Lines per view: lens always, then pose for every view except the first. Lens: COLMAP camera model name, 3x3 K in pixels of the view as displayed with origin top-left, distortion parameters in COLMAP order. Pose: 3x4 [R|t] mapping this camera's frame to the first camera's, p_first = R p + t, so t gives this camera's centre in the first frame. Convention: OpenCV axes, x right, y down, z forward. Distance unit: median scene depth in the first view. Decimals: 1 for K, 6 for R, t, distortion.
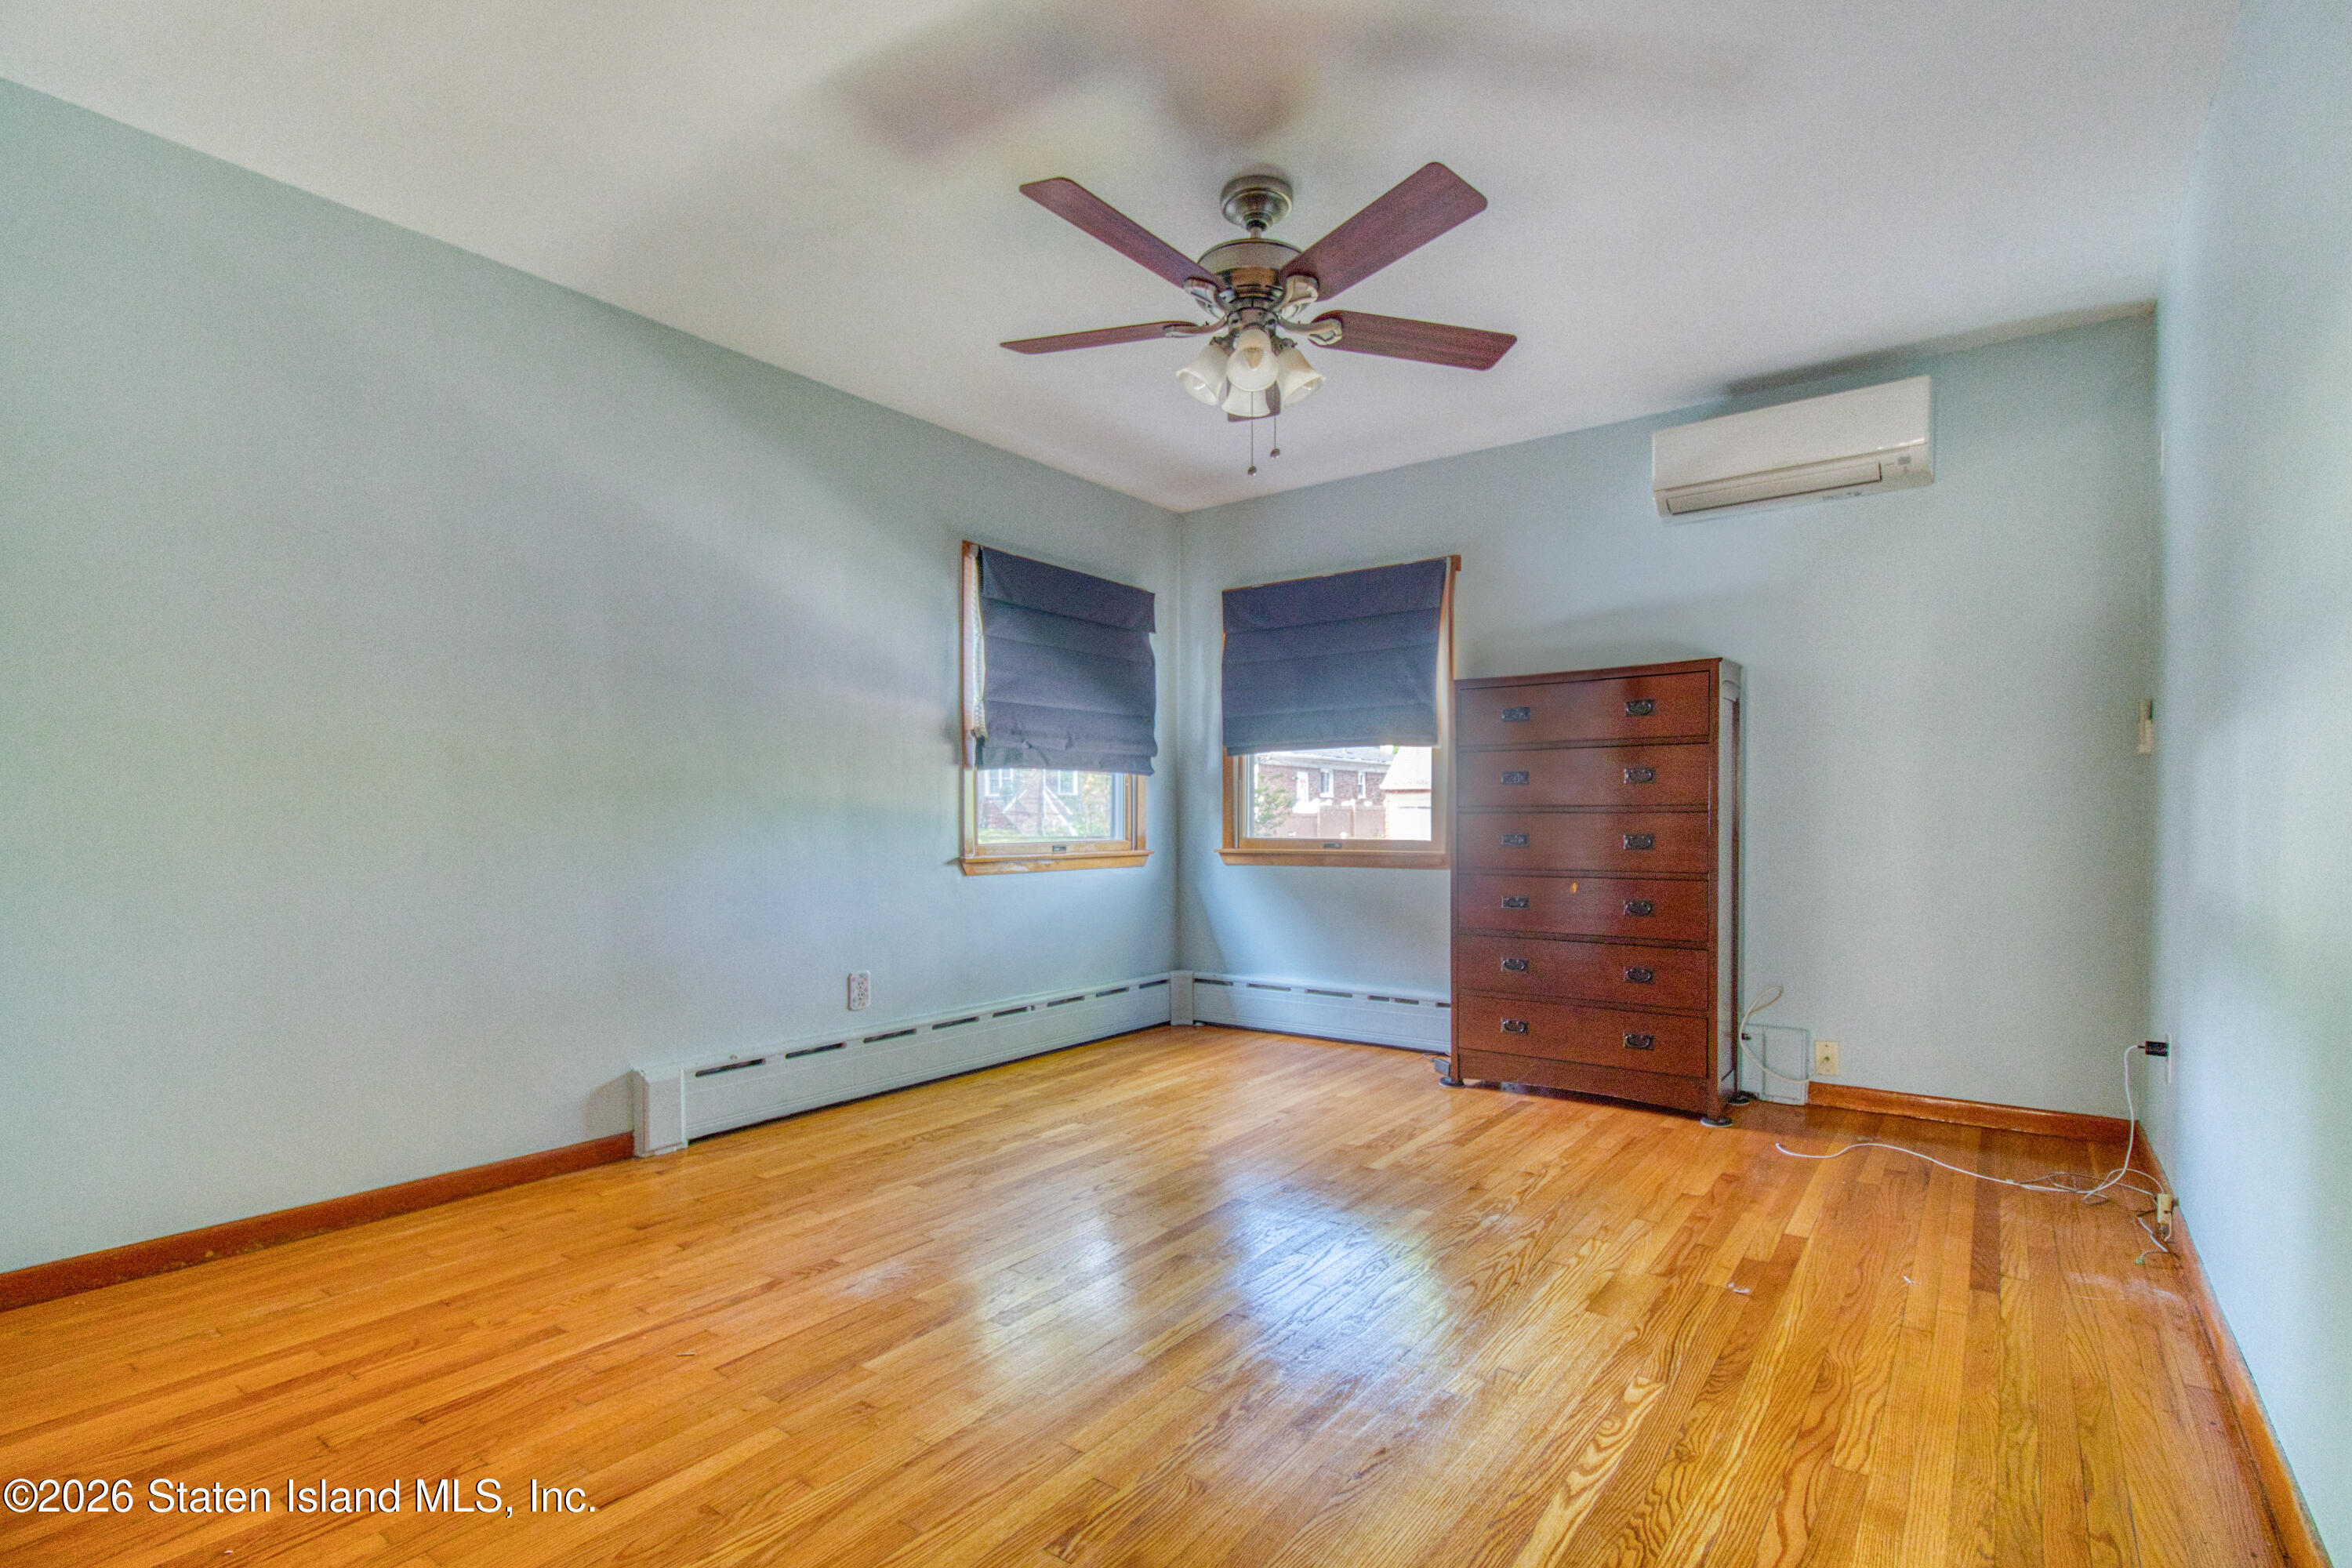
lens RADIAL K [[1113.2, 0, 1176.6], [0, 1113.2, 799.6], [0, 0, 1]] dist [0.017005, -0.012236]
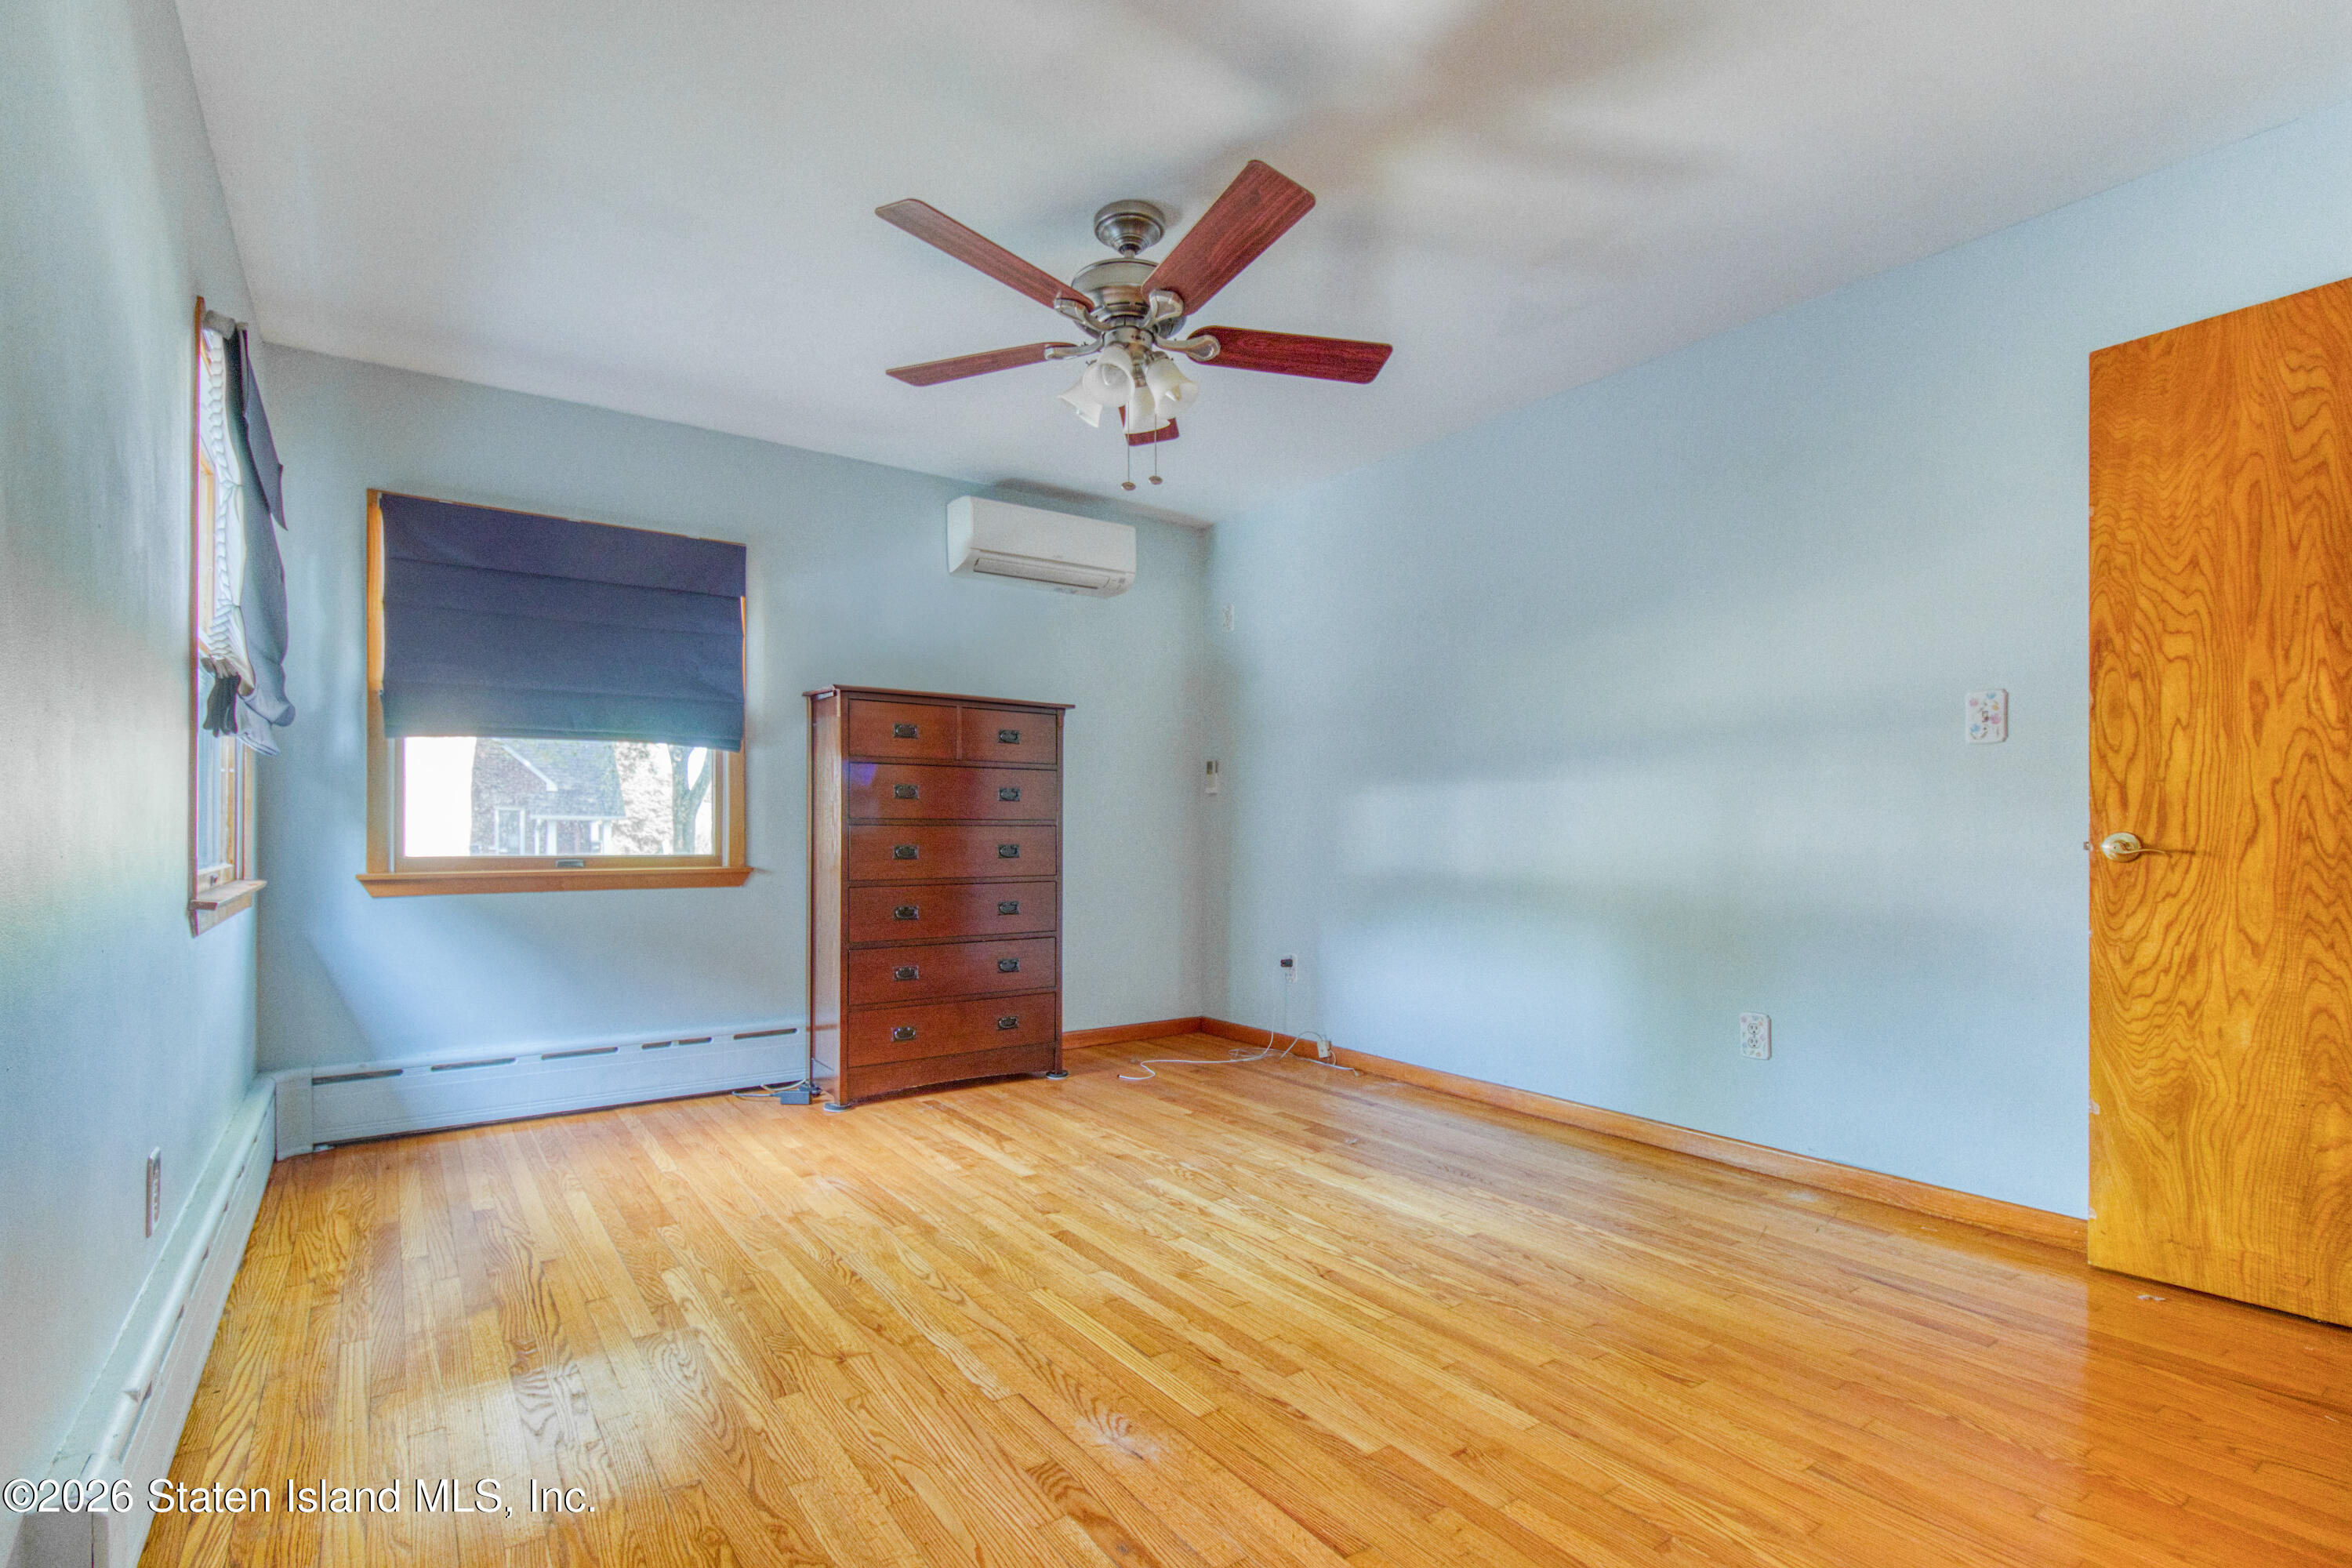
lens RADIAL K [[1113.2, 0, 1170.9], [0, 1113.2, 799.5], [0, 0, 1]] dist [0.017005, -0.012236]
pose [[0.312351, 0.029449, 0.949510, -0.655956], [-0.019723, 0.999505, -0.024511, 0.009174], [-0.949762, -0.011071, 0.312777, 0.487319]]
